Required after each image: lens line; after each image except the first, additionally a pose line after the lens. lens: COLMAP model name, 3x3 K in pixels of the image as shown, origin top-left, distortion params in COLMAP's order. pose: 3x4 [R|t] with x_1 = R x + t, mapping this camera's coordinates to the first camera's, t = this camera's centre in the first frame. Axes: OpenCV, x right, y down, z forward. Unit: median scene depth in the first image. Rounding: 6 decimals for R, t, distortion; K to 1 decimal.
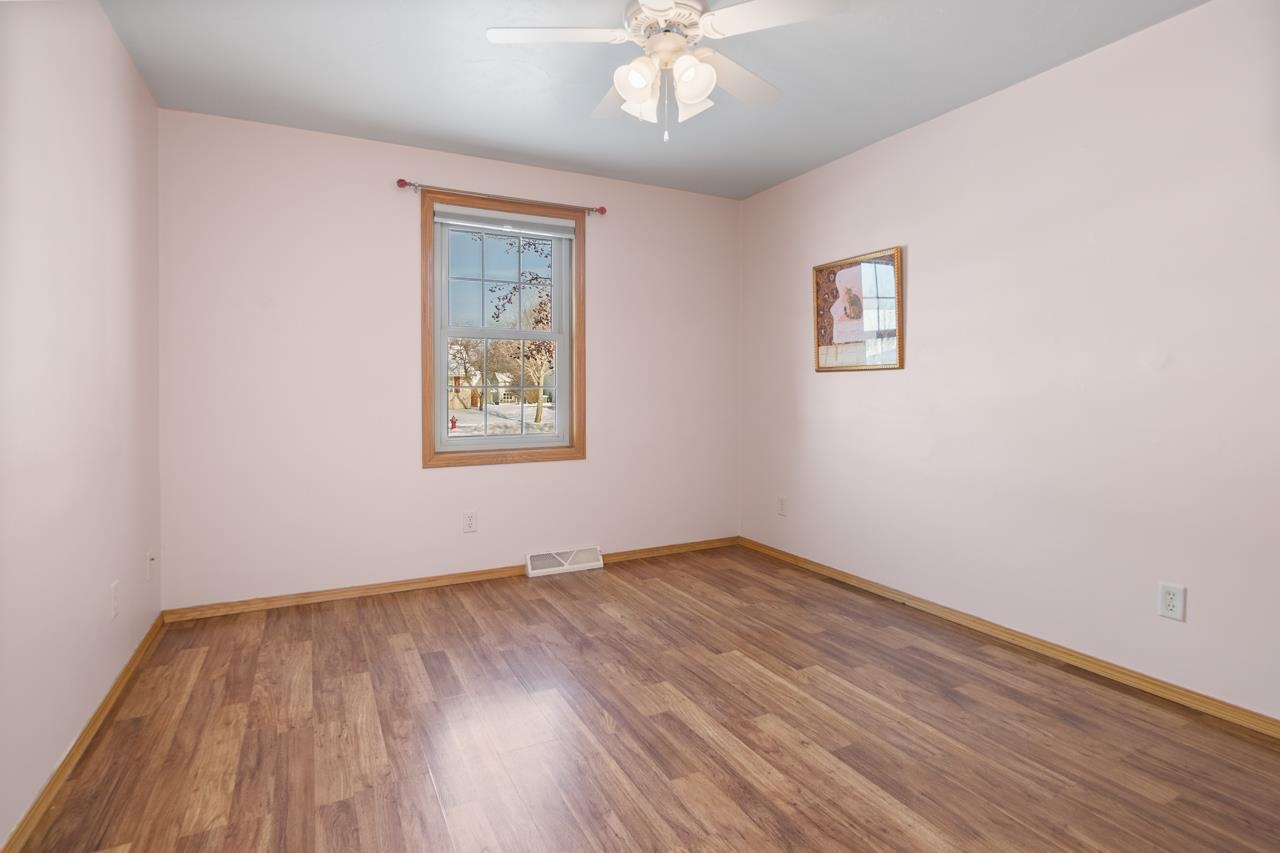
lens RADIAL K [[638.9, 0, 640.6], [0, 638.9, 428.0], [0, 0, 1]] dist [-0.022056, 0.001493]
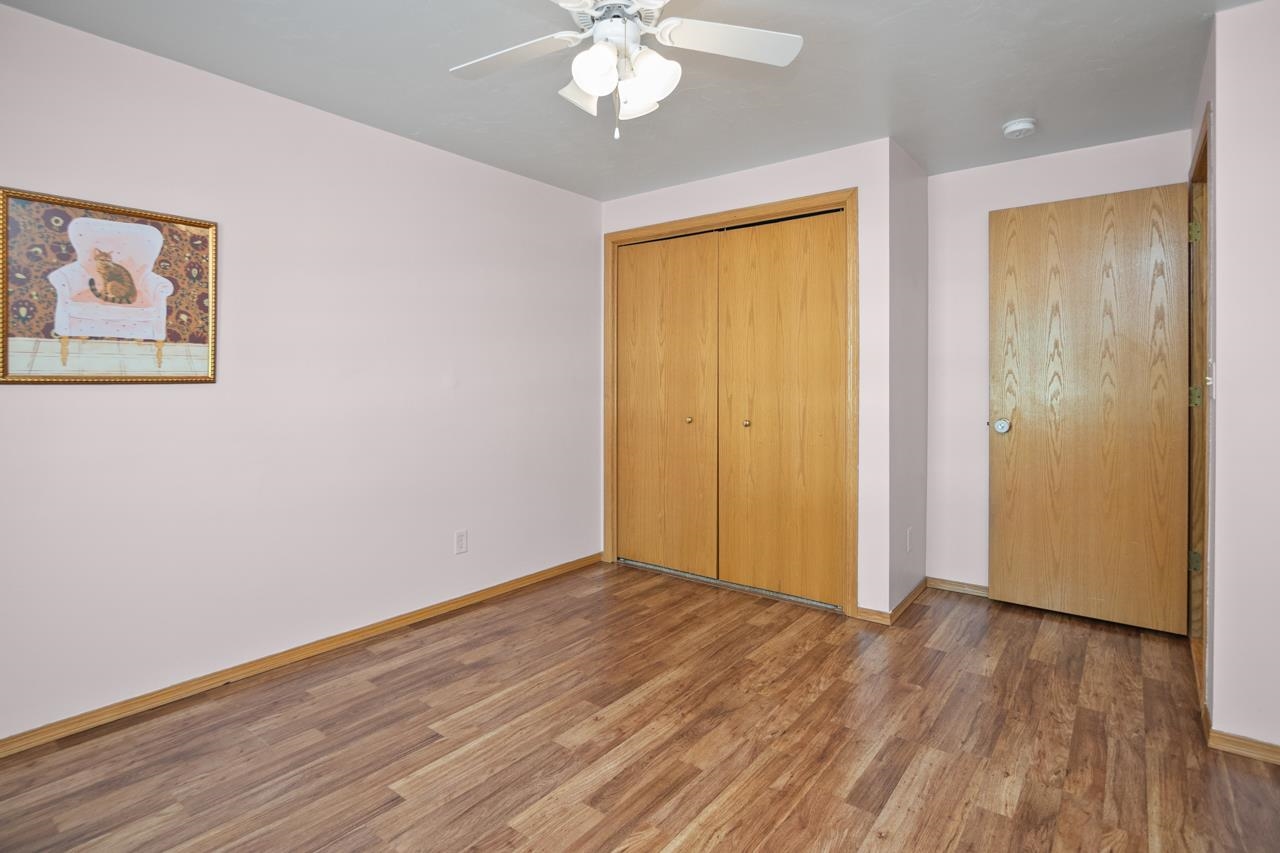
lens RADIAL K [[638.9, 0, 642.8], [0, 638.9, 416.1], [0, 0, 1]] dist [-0.022056, 0.001493]
pose [[-0.421369, -0.046259, 0.905709, -0.697576], [0.056818, 0.995390, 0.077273, -0.115834], [-0.905108, 0.084022, -0.416798, 1.198798]]
